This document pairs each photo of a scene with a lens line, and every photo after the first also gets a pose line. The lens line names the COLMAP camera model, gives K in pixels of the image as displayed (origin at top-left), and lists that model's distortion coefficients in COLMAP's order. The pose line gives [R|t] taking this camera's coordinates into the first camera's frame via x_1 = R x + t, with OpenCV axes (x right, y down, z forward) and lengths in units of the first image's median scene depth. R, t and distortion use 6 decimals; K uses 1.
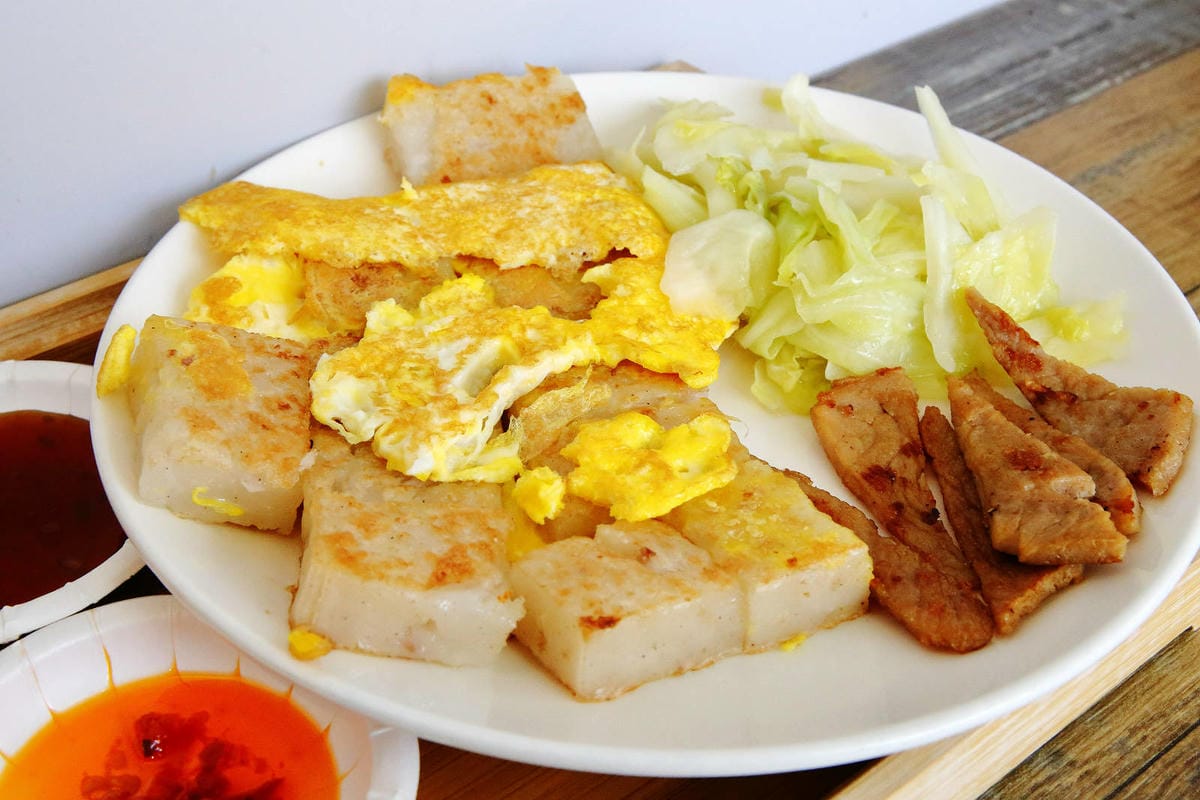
lens RADIAL K [[1518.4, 0, 602.2], [0, 1518.4, 399.6], [0, 0, 1]] dist [-0.024437, 0.000000]
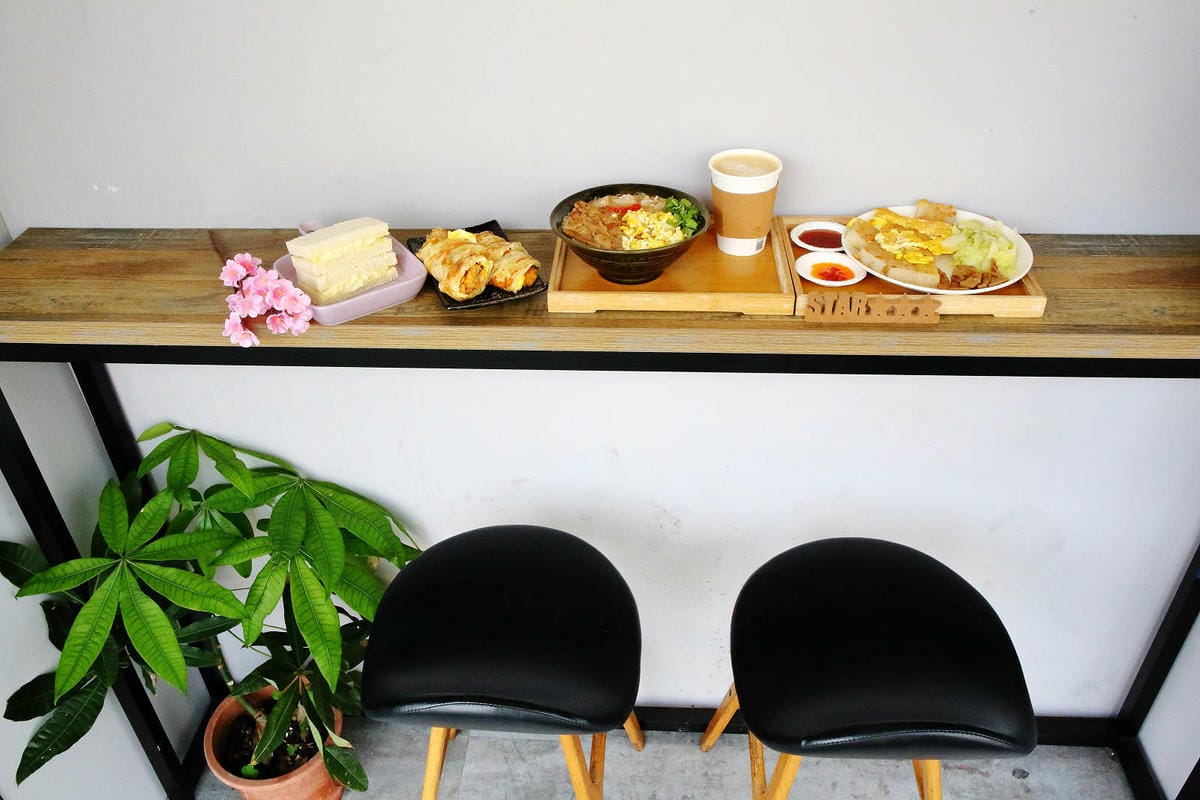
lens RADIAL K [[1021.5, 0, 598.8], [0, 1021.5, 402.4], [0, 0, 1]] dist [-0.044698, 0.002182]
pose [[0.749251, 0.366436, -0.551677, 1.422809], [-0.389410, 0.917533, 0.080575, 0.685540], [0.535707, 0.154458, 0.830157, -2.819661]]
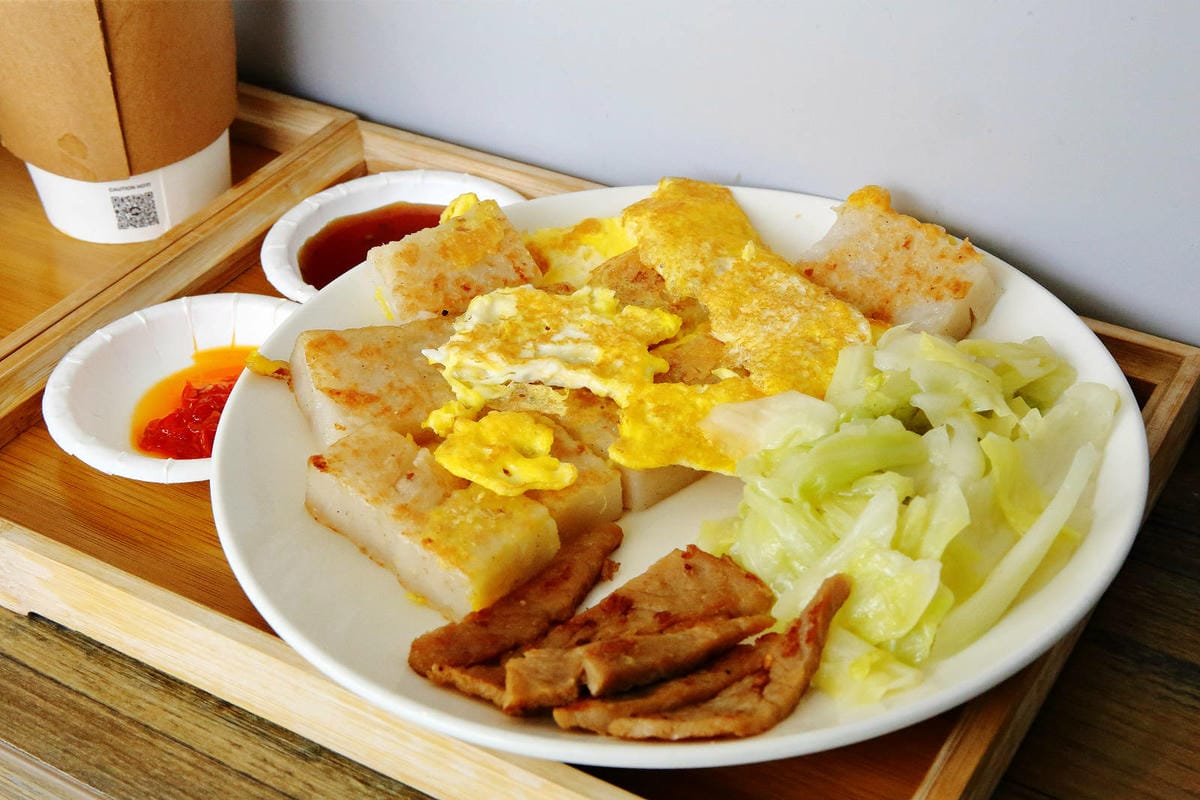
lens RADIAL K [[1956.1, 0, 601.1], [0, 1956.1, 399.5], [0, 0, 1]] dist [0.069237, 0.000000]
pose [[0.313582, 0.535706, -0.784019, 1.184202], [-0.551811, 0.774746, 0.308664, -0.491160], [0.772769, 0.335838, 0.538555, 0.122700]]
